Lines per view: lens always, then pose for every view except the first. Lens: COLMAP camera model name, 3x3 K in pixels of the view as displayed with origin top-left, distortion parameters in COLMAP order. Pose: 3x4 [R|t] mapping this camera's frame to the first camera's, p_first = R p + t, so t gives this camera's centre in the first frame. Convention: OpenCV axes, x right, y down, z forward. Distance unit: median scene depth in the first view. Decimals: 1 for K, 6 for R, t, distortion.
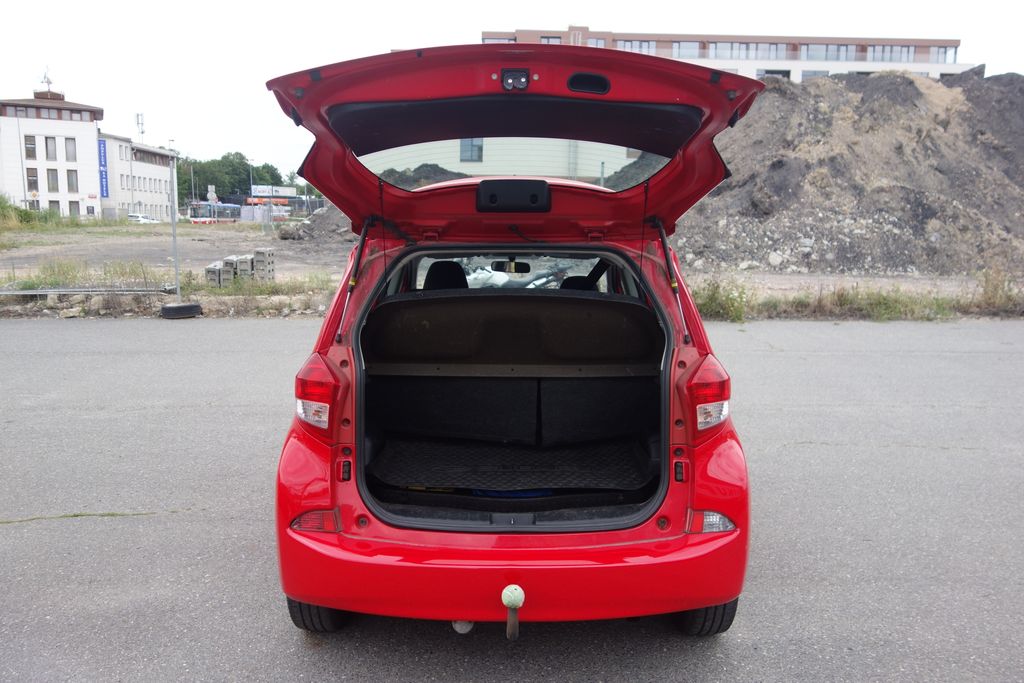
lens RADIAL K [[801.7, 0, 509.2], [0, 801.7, 343.4], [0, 0, 1]] dist [0.002865, 0.000150]
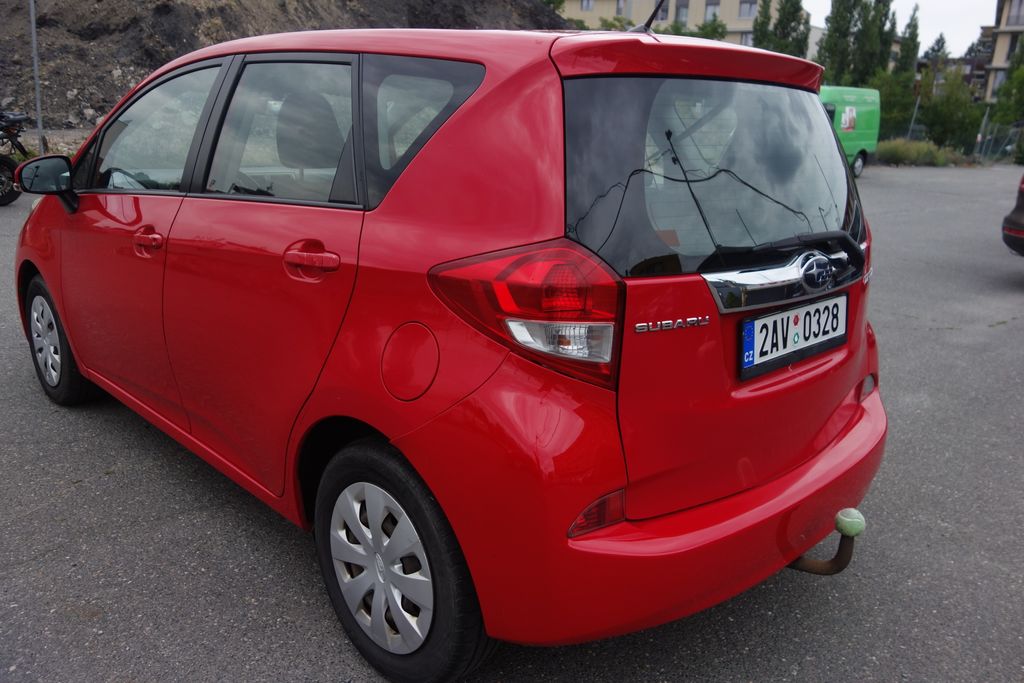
lens RADIAL K [[801.7, 0, 510.6], [0, 801.7, 342.1], [0, 0, 1]] dist [0.002865, 0.000150]
pose [[0.711610, -0.170339, 0.681612, -0.066604], [0.056975, 0.980960, 0.185665, -0.002423], [-0.700260, -0.093287, 0.707766, 0.061201]]
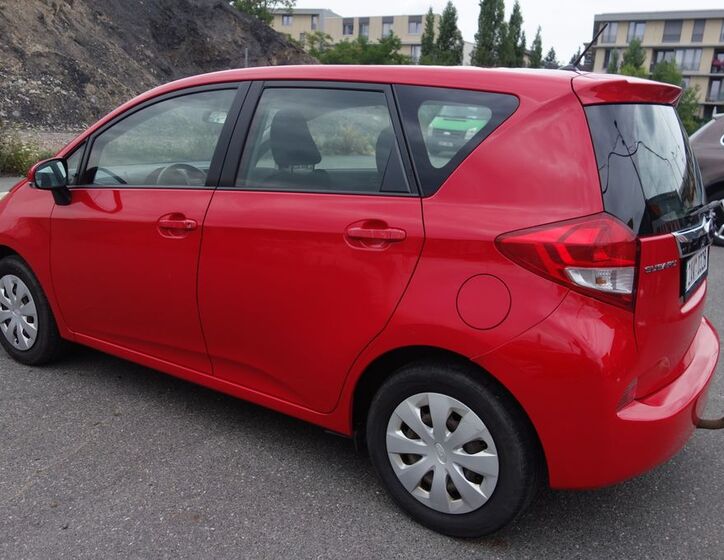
lens RADIAL K [[659.7, 0, 356.6], [0, 659.7, 280.5], [0, 0, 1]] dist [0.004884, 0.000000]
pose [[0.562011, -0.189058, 0.805233, -0.099367], [0.077617, 0.981286, 0.176220, -0.006550], [-0.823480, -0.036538, 0.566168, 0.082691]]
